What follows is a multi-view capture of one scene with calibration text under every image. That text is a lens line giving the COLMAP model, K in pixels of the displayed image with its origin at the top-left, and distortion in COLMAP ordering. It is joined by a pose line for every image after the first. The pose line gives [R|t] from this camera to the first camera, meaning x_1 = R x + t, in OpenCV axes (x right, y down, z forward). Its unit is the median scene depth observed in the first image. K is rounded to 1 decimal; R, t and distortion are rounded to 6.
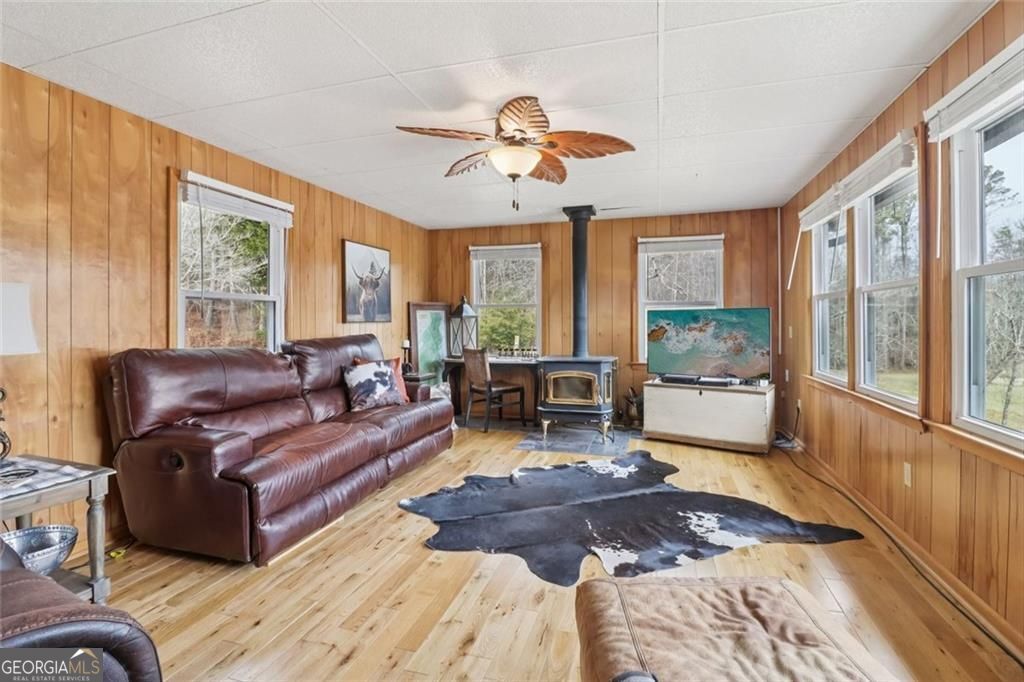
lens RADIAL K [[477.3, 0, 507.3], [0, 477.3, 320.1], [0, 0, 1]] dist [0.000164, -0.014612]
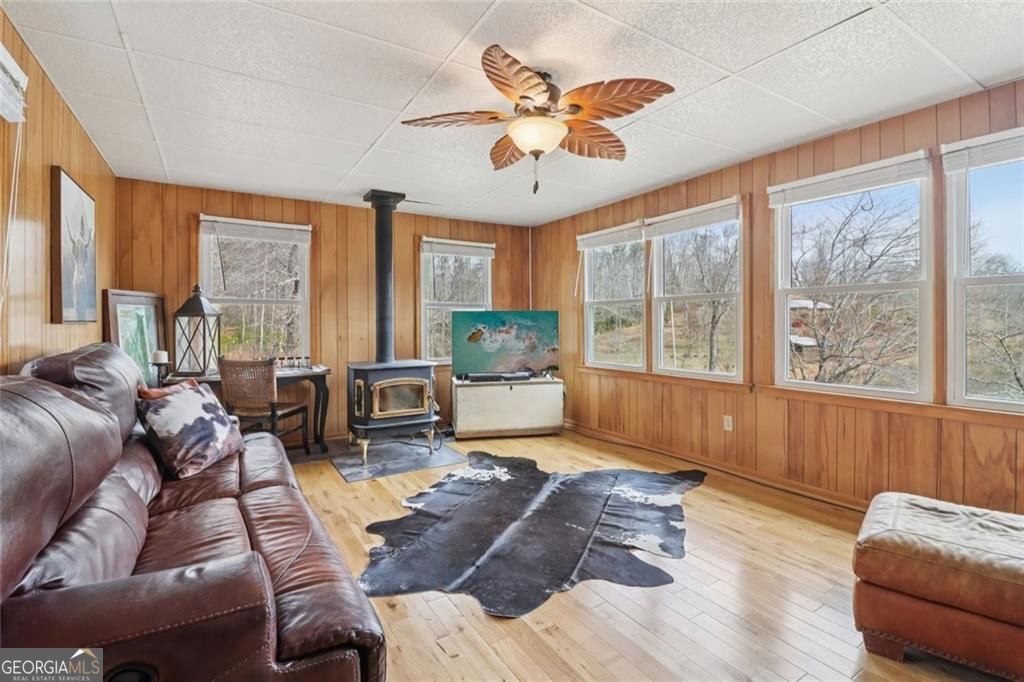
lens RADIAL K [[477.3, 0, 507.3], [0, 477.3, 320.1], [0, 0, 1]] dist [0.000164, -0.014612]
pose [[0.665529, 0.006145, 0.746346, -0.465558], [-0.001906, 0.999977, -0.006533, 0.005880], [-0.746369, 0.002925, 0.665526, 0.316507]]
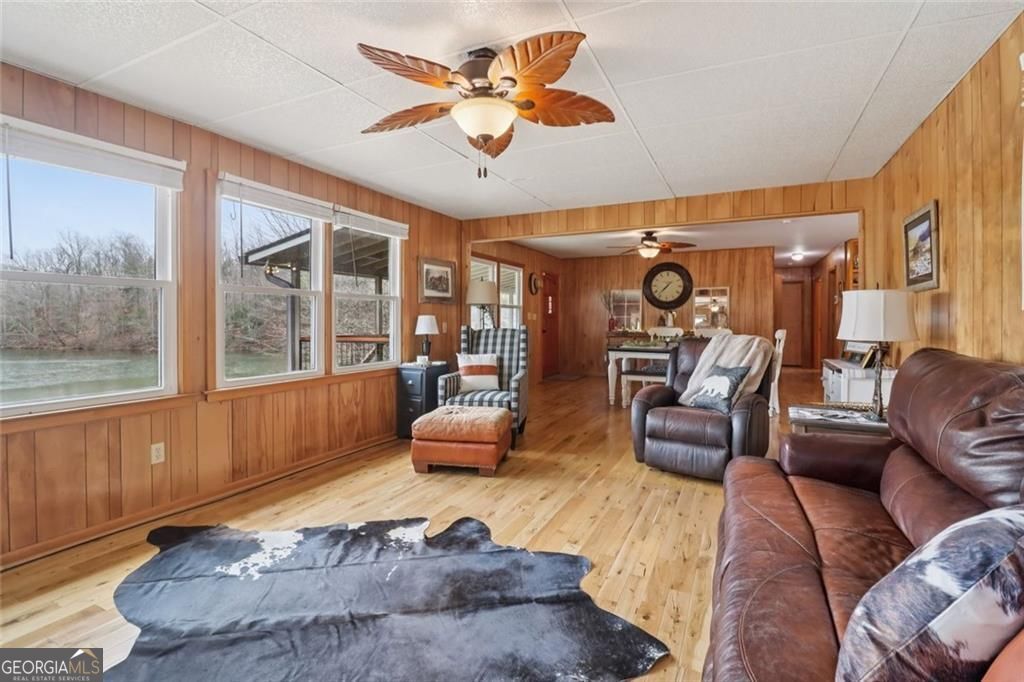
lens RADIAL K [[479.0, 0, 512.6], [0, 479.0, 326.3], [0, 0, 1]] dist [0.000056, -0.014690]
pose [[-0.989385, 0.002345, 0.145301, -0.102481], [0.003690, 0.999953, 0.008988, 0.008155], [-0.145273, 0.009429, -0.989347, 1.236038]]
